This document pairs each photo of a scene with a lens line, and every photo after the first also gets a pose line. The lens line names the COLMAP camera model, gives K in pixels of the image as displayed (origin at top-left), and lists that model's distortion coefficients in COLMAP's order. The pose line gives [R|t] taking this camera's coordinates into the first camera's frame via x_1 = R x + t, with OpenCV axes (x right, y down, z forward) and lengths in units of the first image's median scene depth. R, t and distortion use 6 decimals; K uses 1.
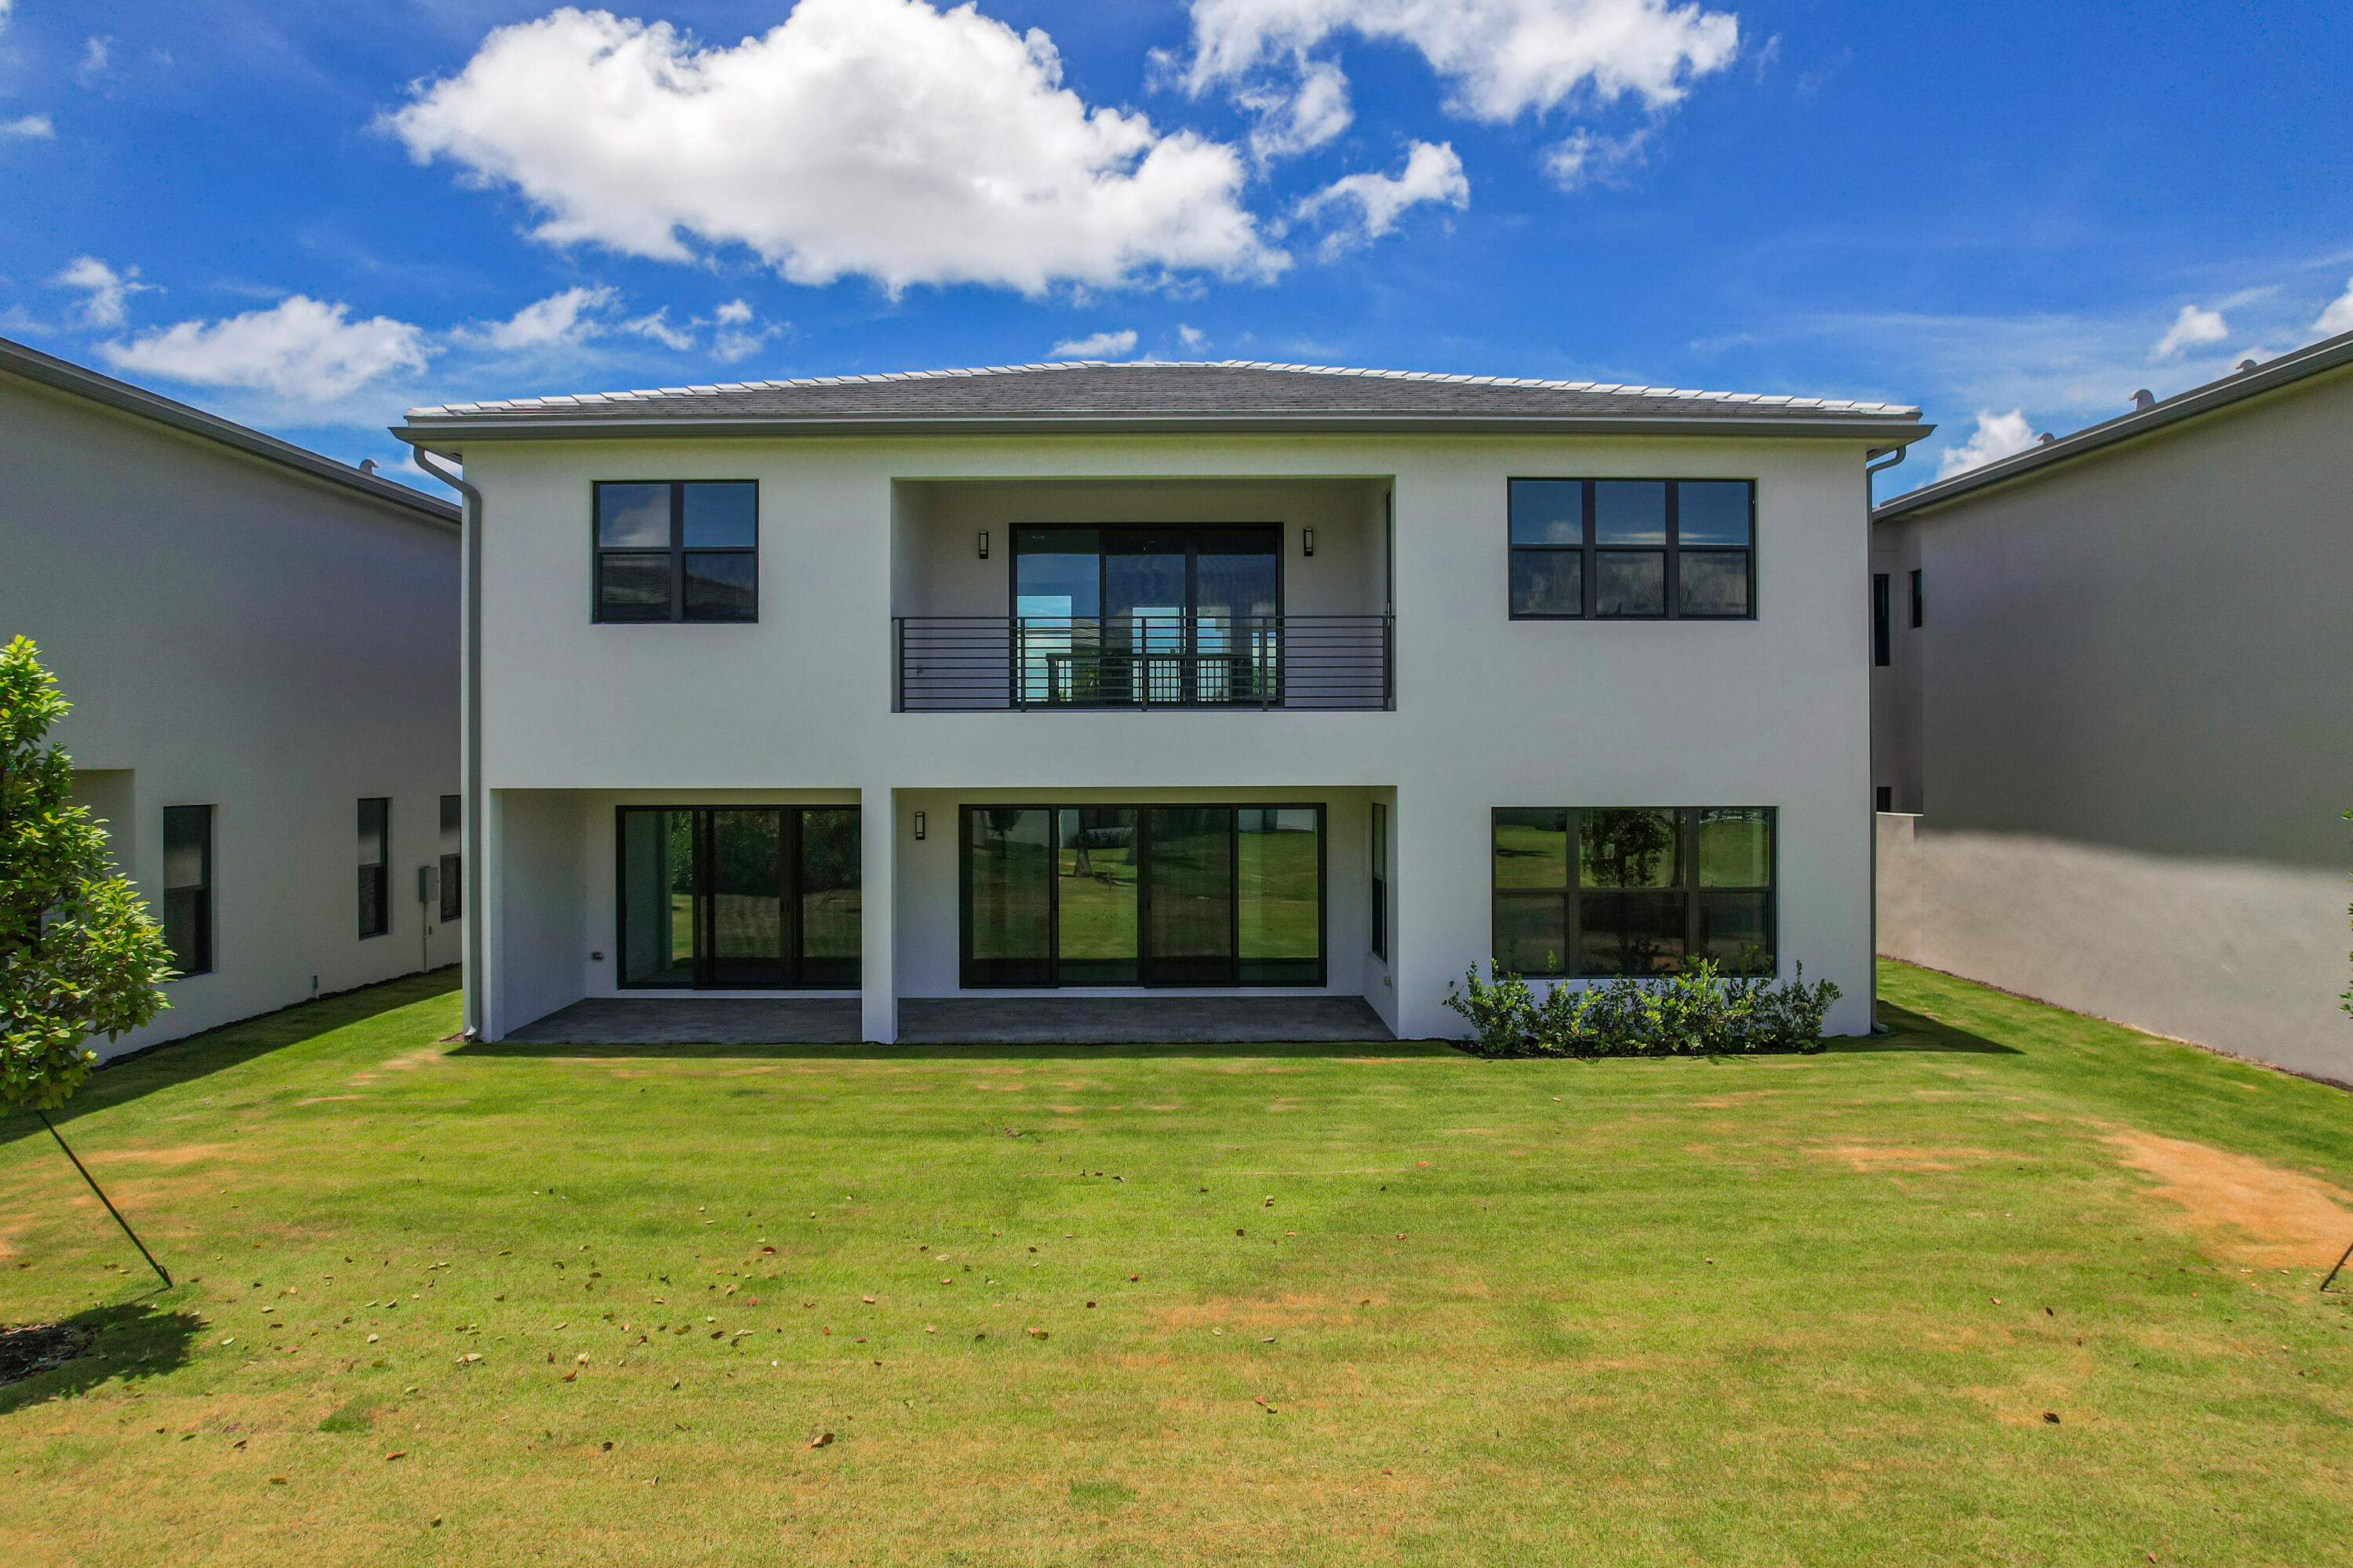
lens RADIAL K [[1508.7, 0, 1183.4], [0, 1508.7, 772.8], [0, 0, 1]] dist [-0.064973, 0.071683]
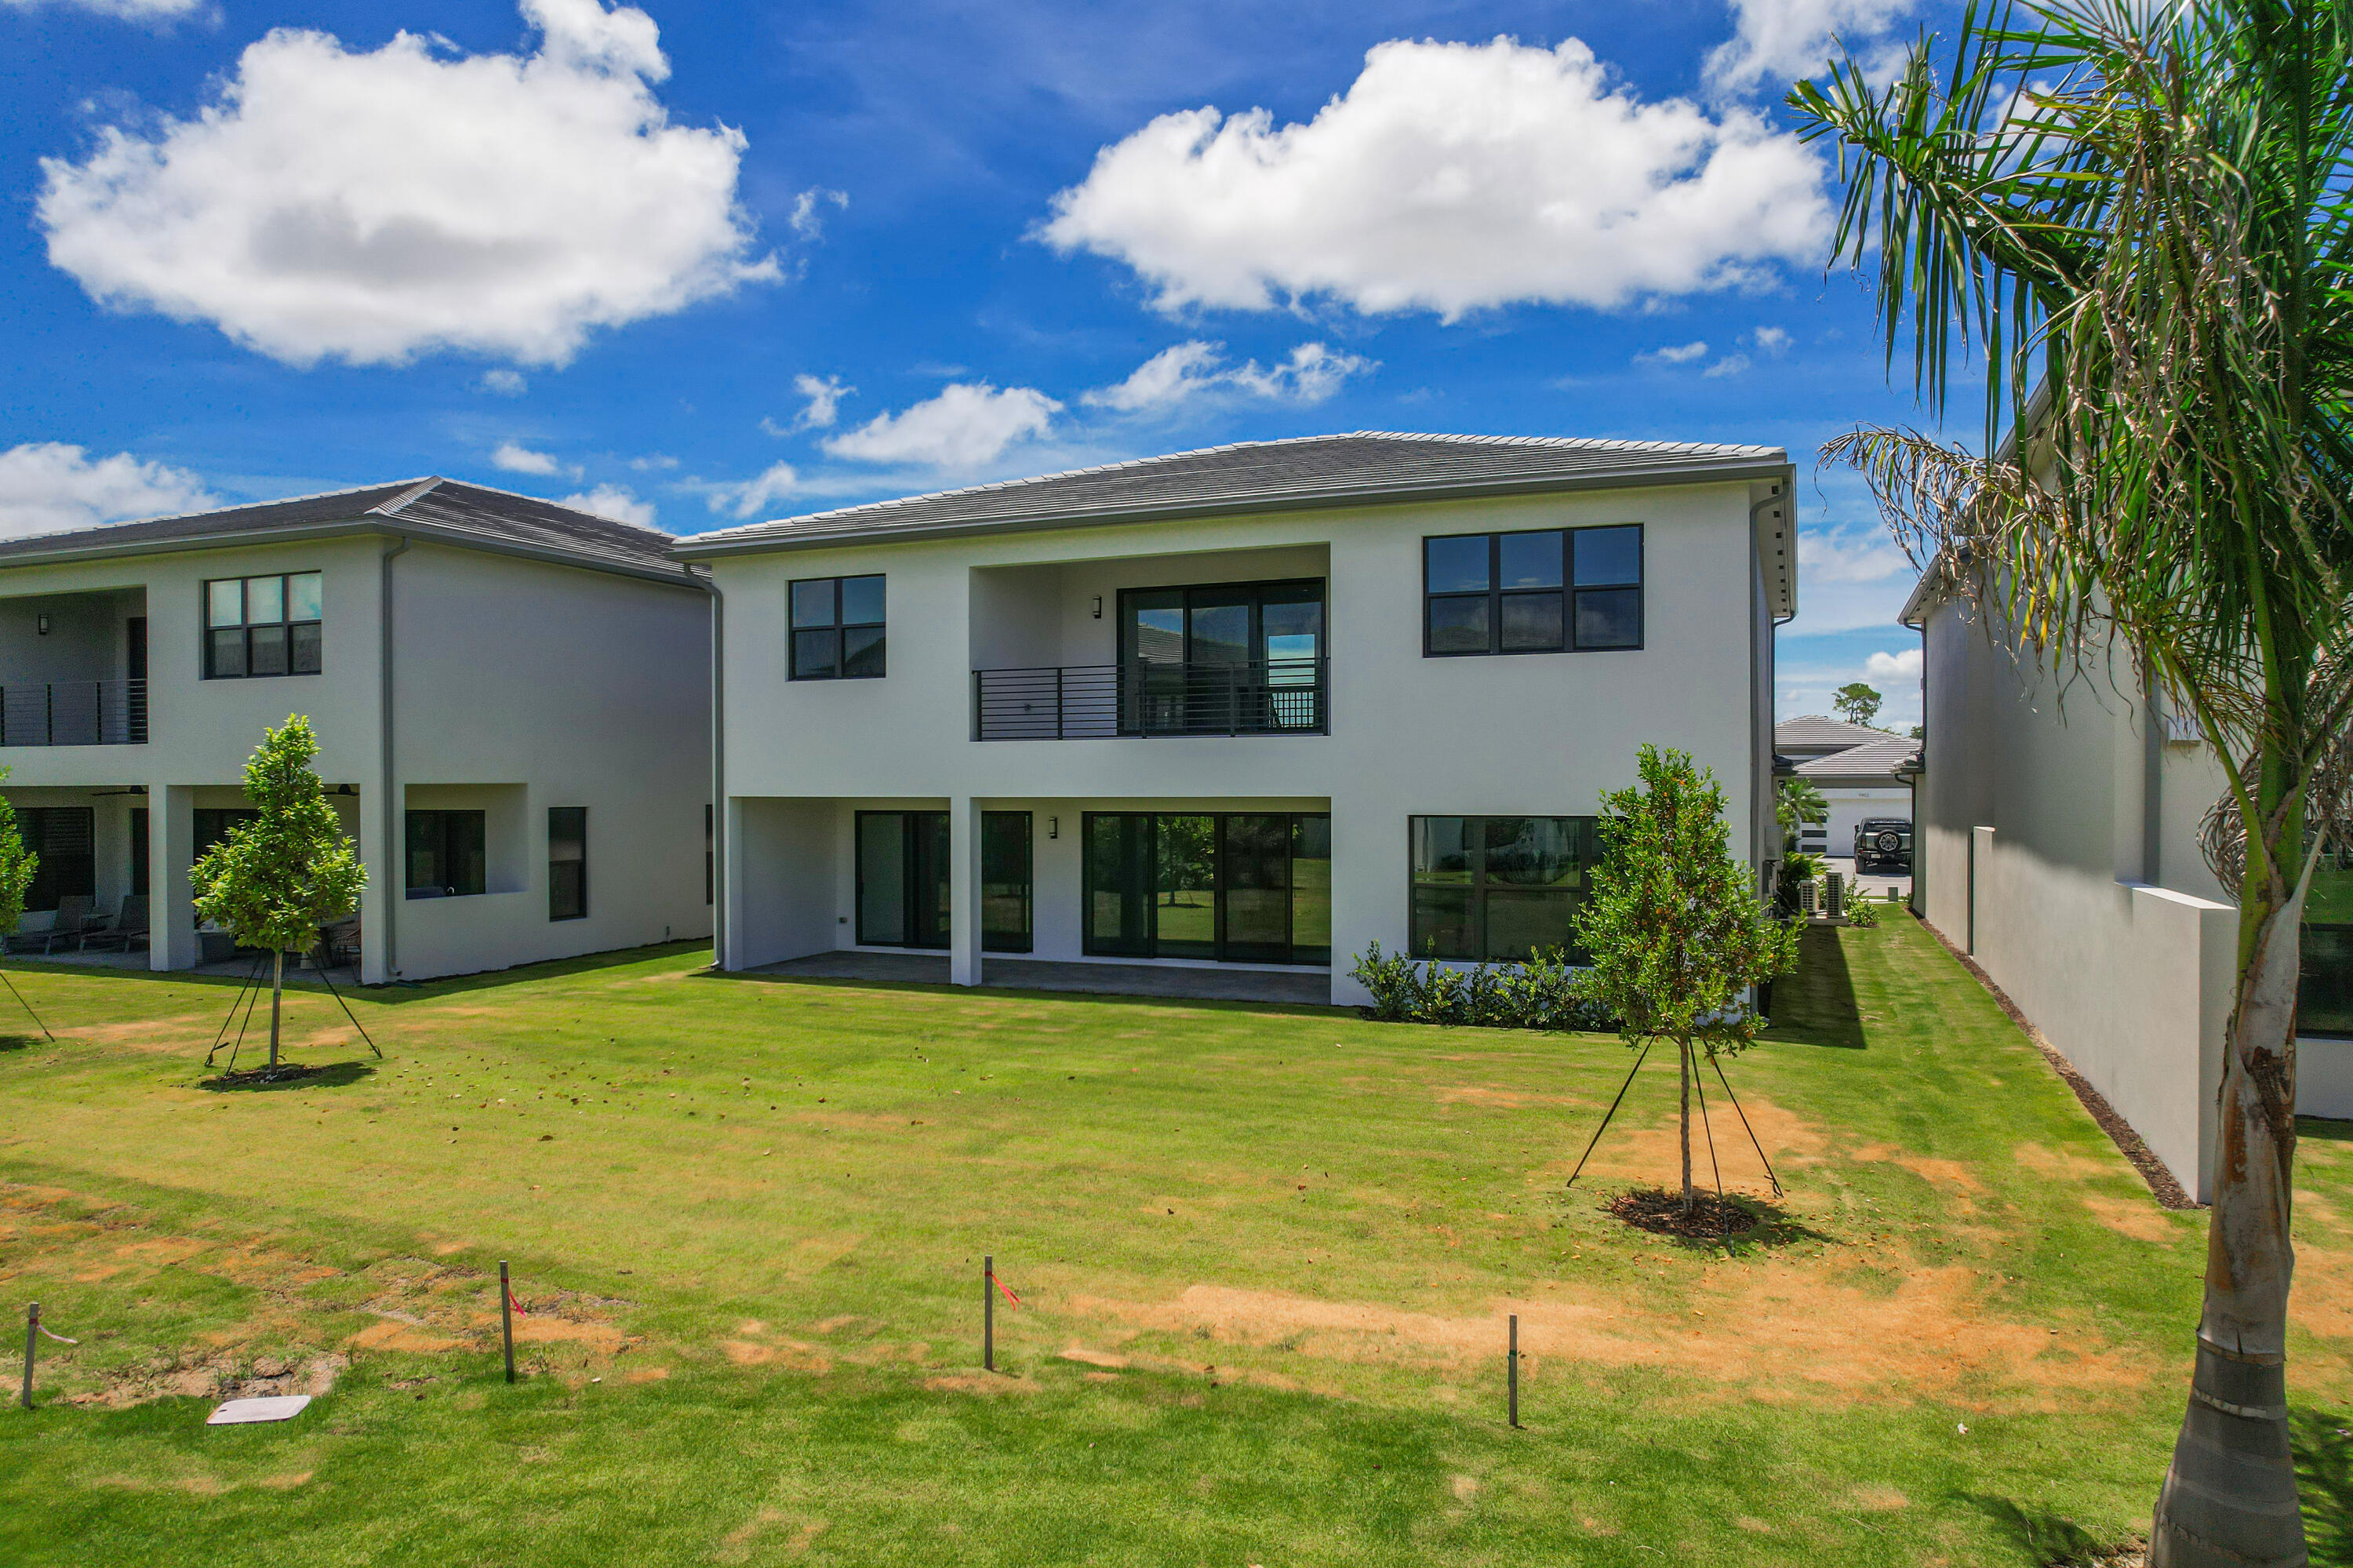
lens RADIAL K [[1498.5, 0, 1186.5], [0, 1498.5, 803.5], [0, 0, 1]] dist [-0.057338, 0.058415]
pose [[0.920830, 0.005206, -0.389929, 0.504692], [-0.002533, 0.999970, 0.007367, 0.005556], [0.389955, -0.005796, 0.920816, -0.160058]]
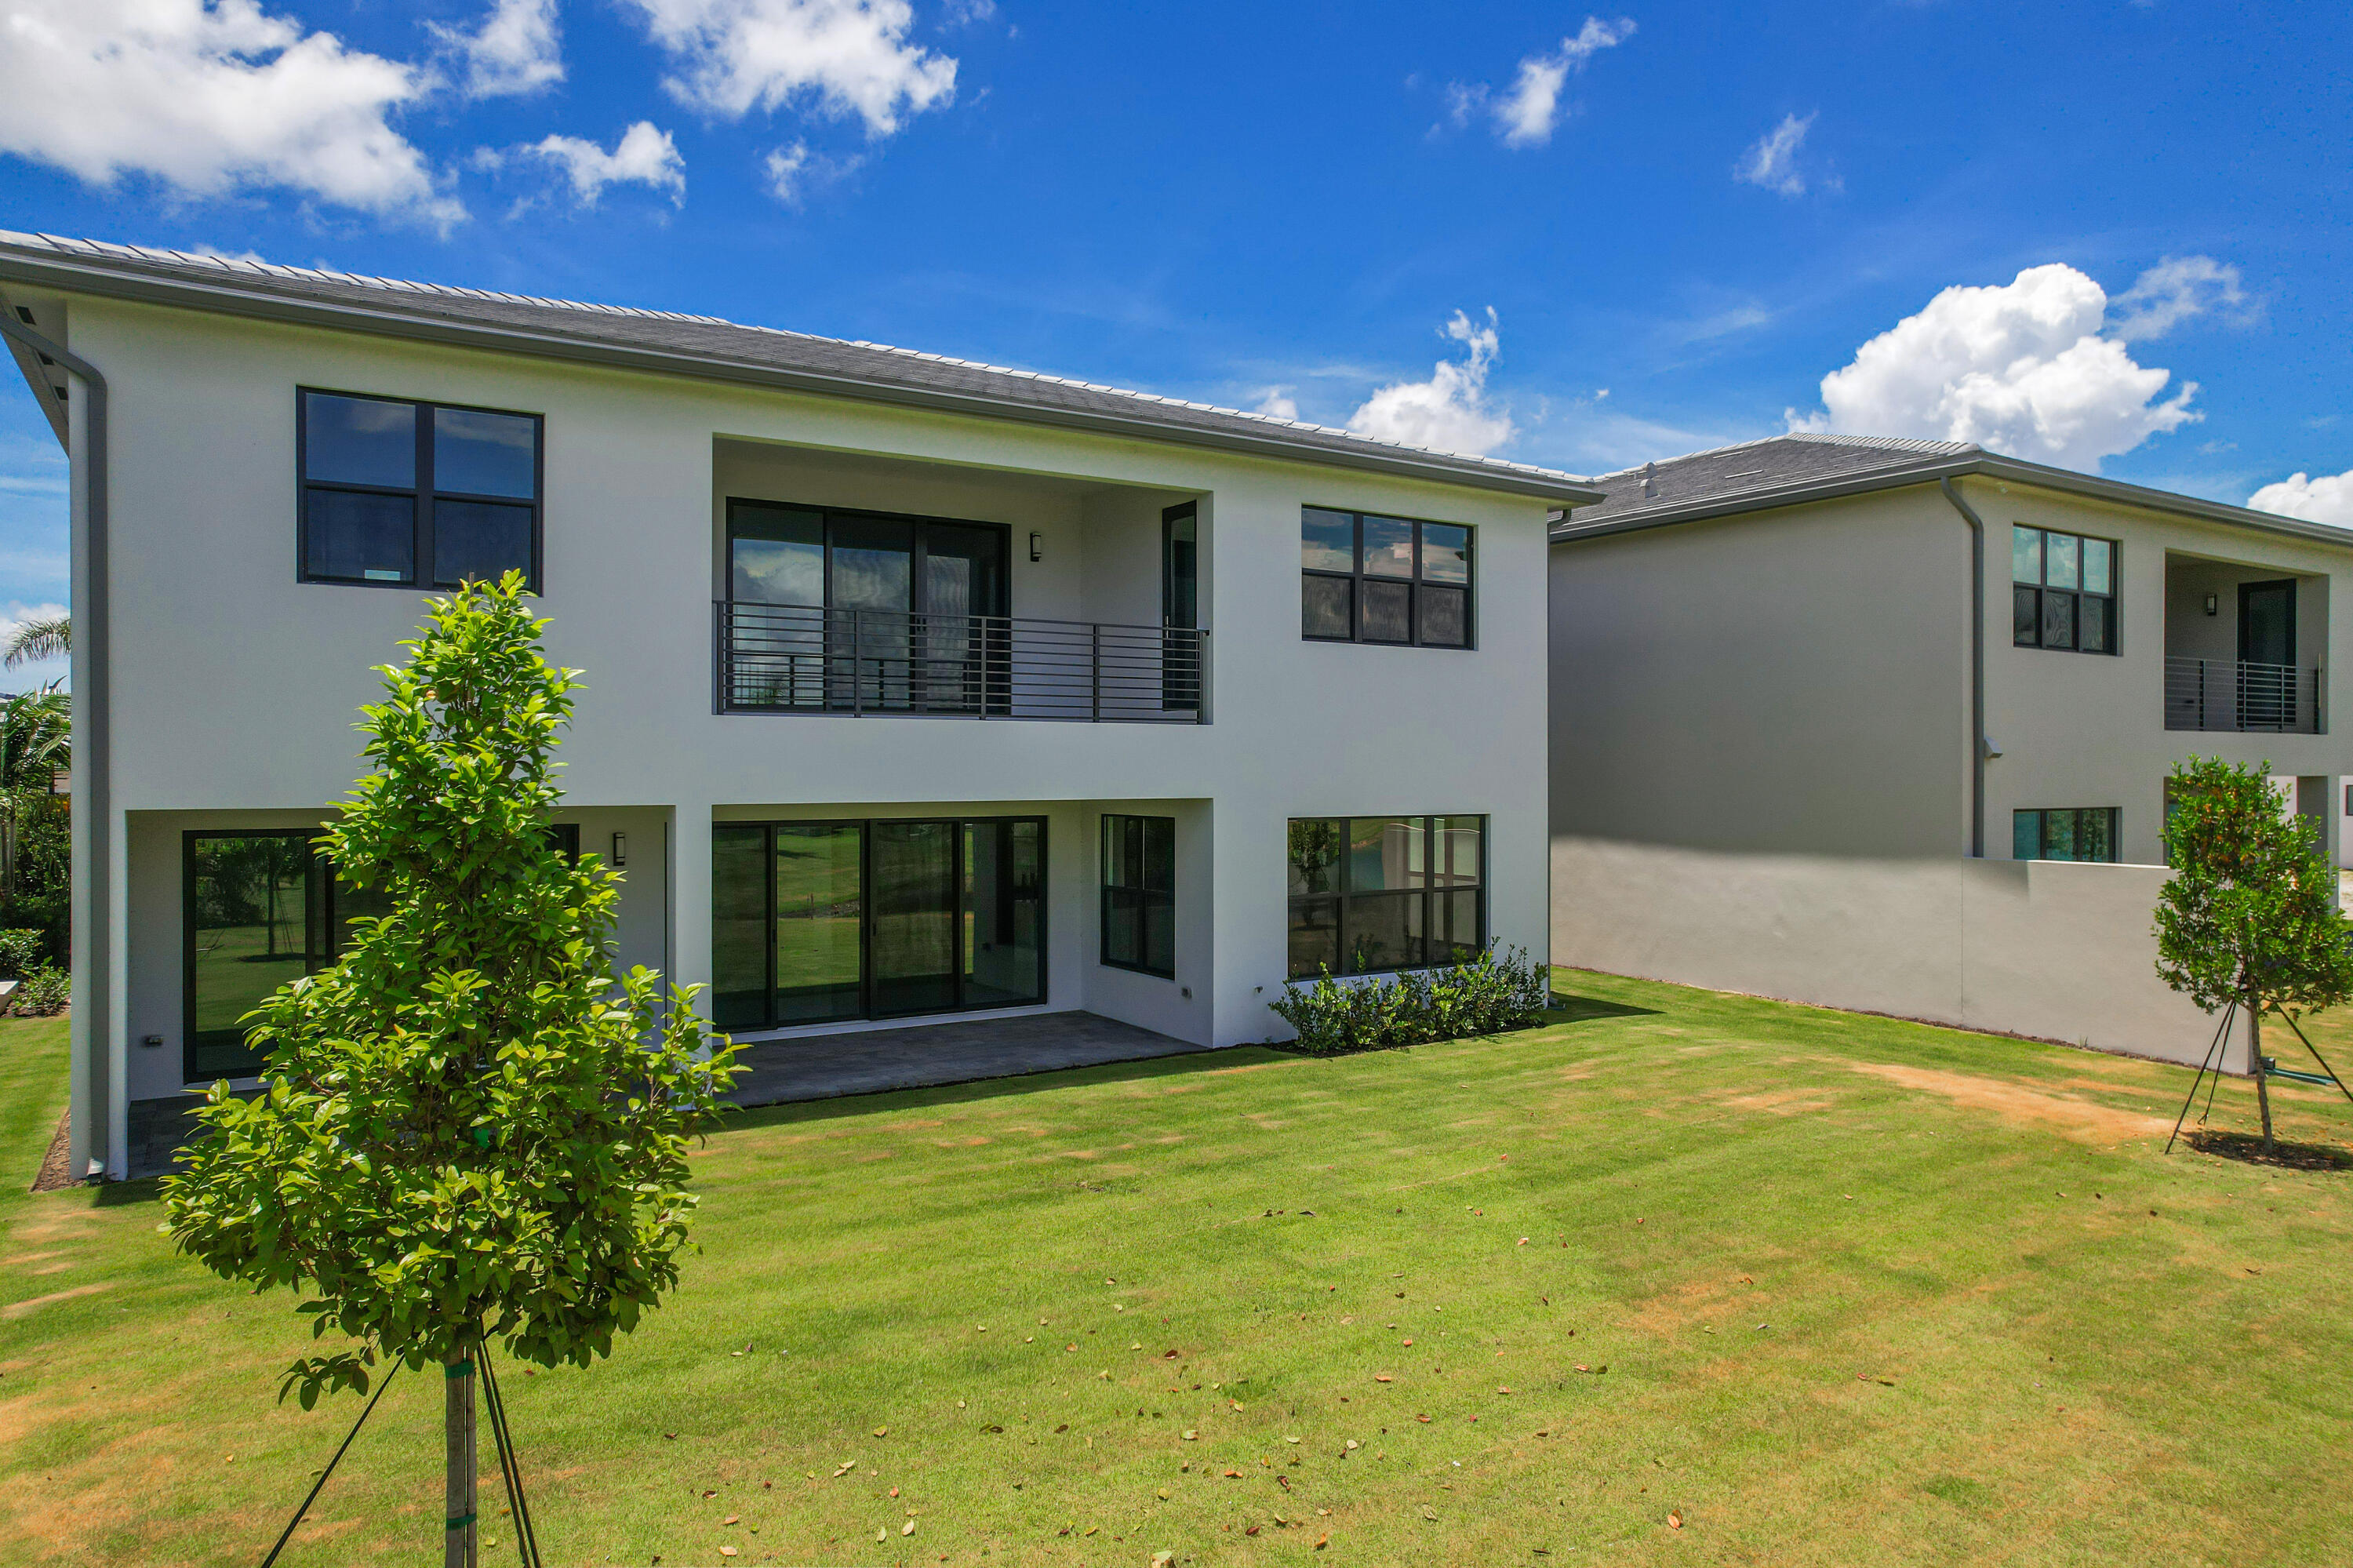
lens RADIAL K [[1495.0, 0, 1176.5], [0, 1495.0, 784.0], [0, 0, 1]] dist [-0.061692, 0.081058]
pose [[0.846840, -0.000808, 0.531847, -0.410903], [-0.000611, 0.999997, 0.002490, -0.003623], [-0.531848, -0.002434, 0.846837, 0.162165]]
